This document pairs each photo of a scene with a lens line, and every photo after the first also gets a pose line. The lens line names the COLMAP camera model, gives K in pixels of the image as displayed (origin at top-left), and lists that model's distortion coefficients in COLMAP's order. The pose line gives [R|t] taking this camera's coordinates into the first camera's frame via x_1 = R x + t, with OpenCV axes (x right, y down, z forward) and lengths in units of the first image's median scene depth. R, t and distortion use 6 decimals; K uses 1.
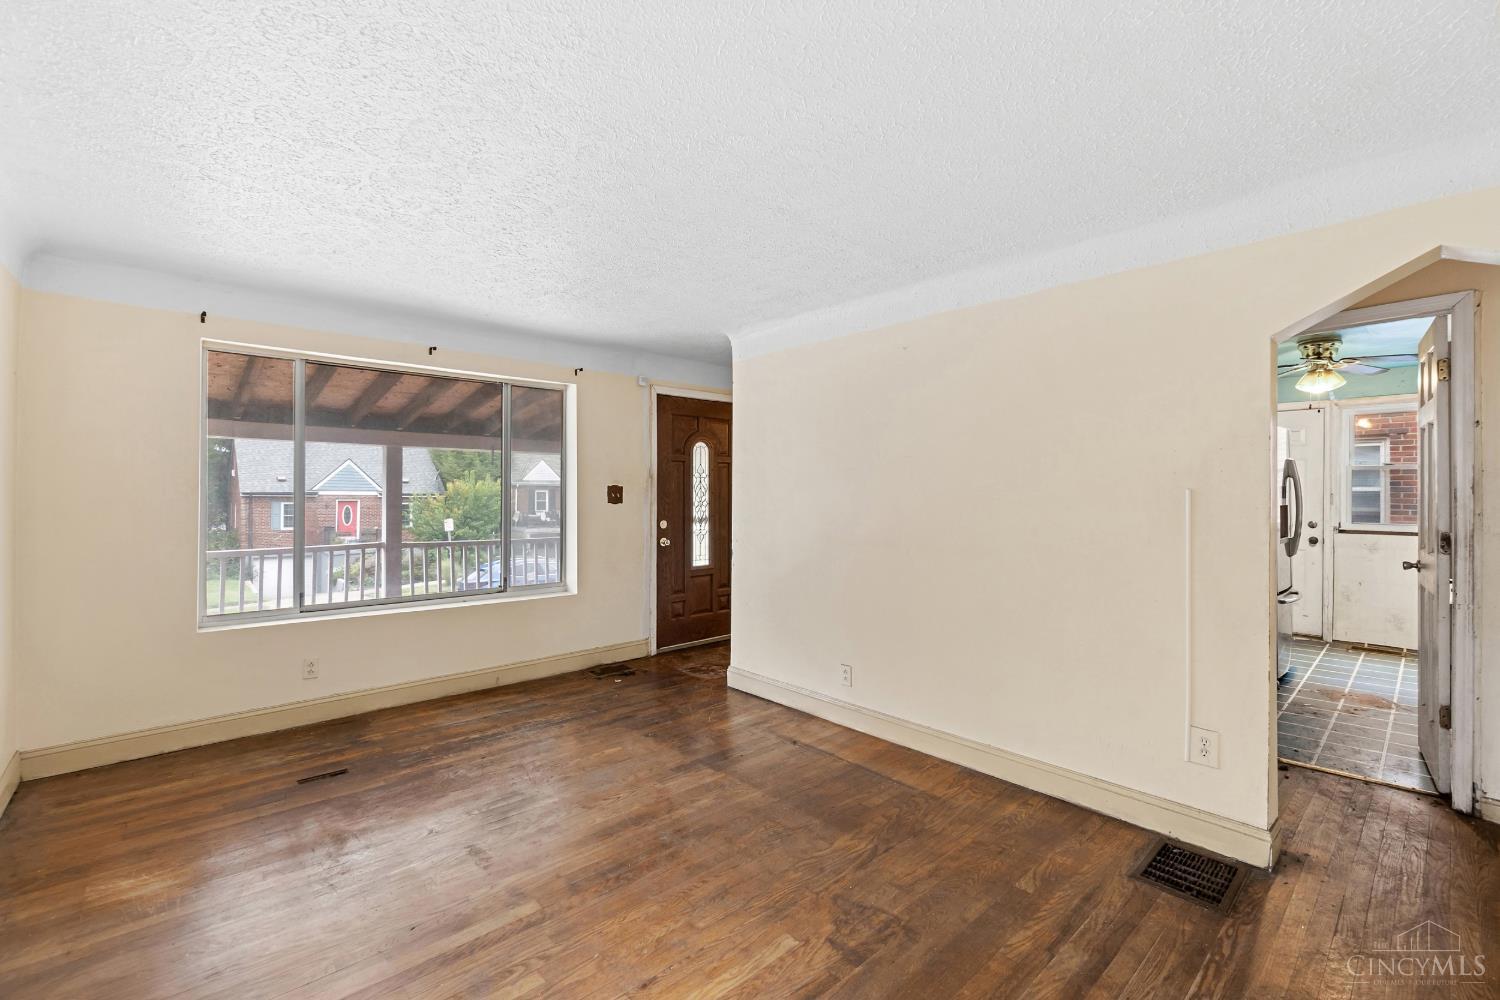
lens RADIAL K [[649.1, 0, 749.4], [0, 649.1, 492.5], [0, 0, 1]] dist [0.000188, 0.000661]
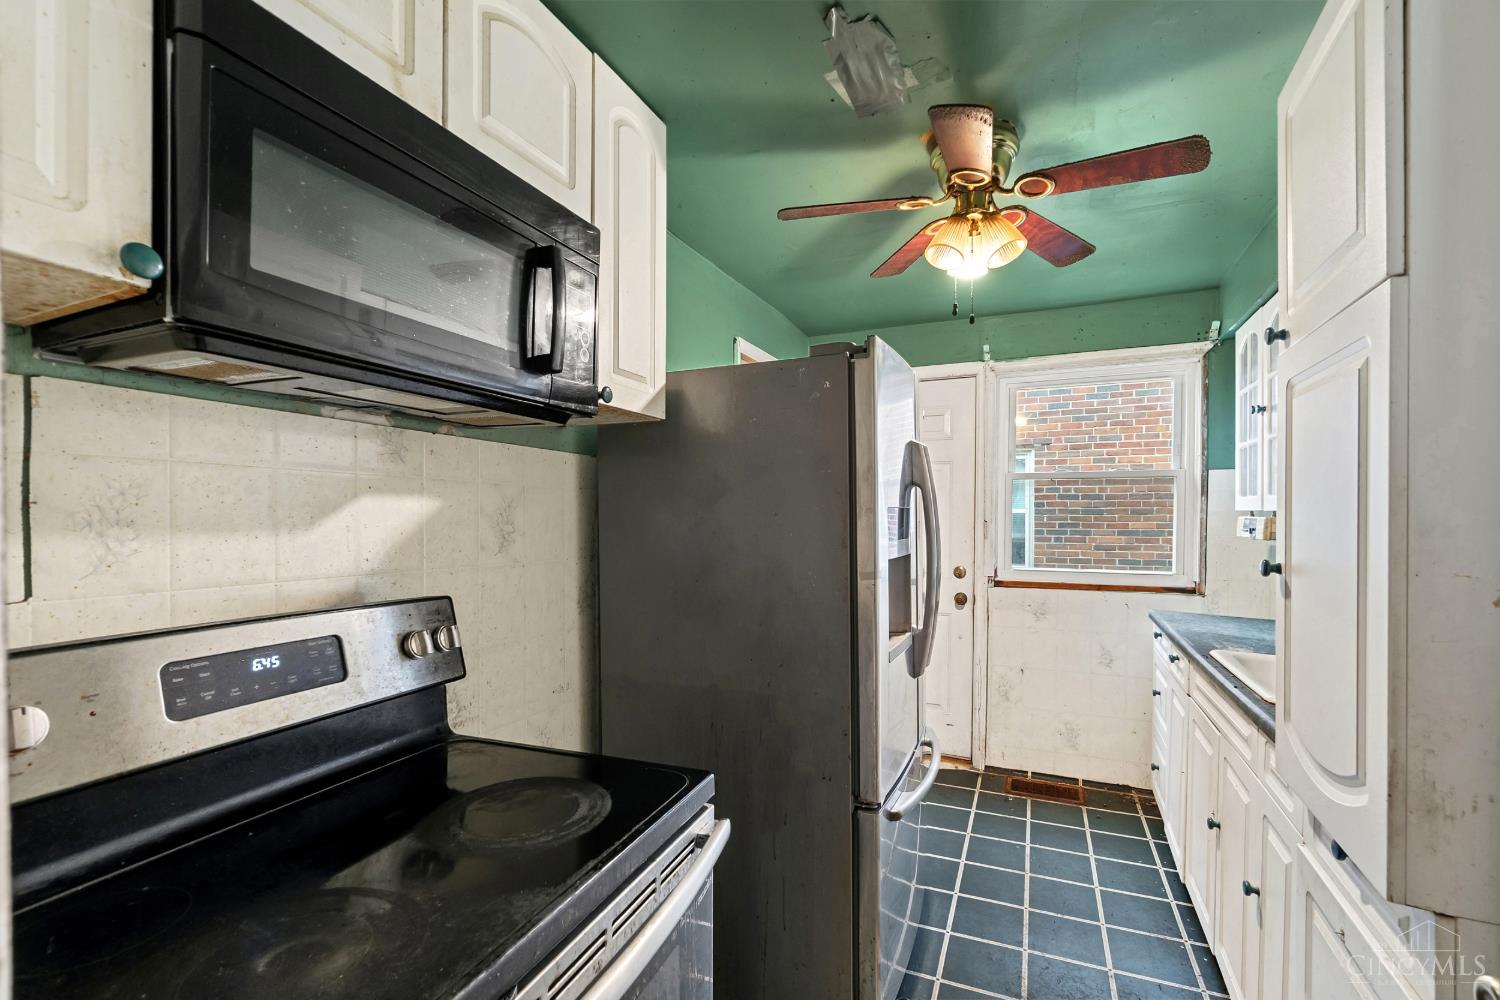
lens RADIAL K [[649.1, 0, 753.8], [0, 649.1, 509.2], [0, 0, 1]] dist [0.000188, 0.000661]
pose [[0.919083, 0.003777, 0.394046, 0.473058], [-0.003191, 0.999993, -0.002143, -0.006643], [-0.394051, 0.000713, 0.919088, 0.543462]]
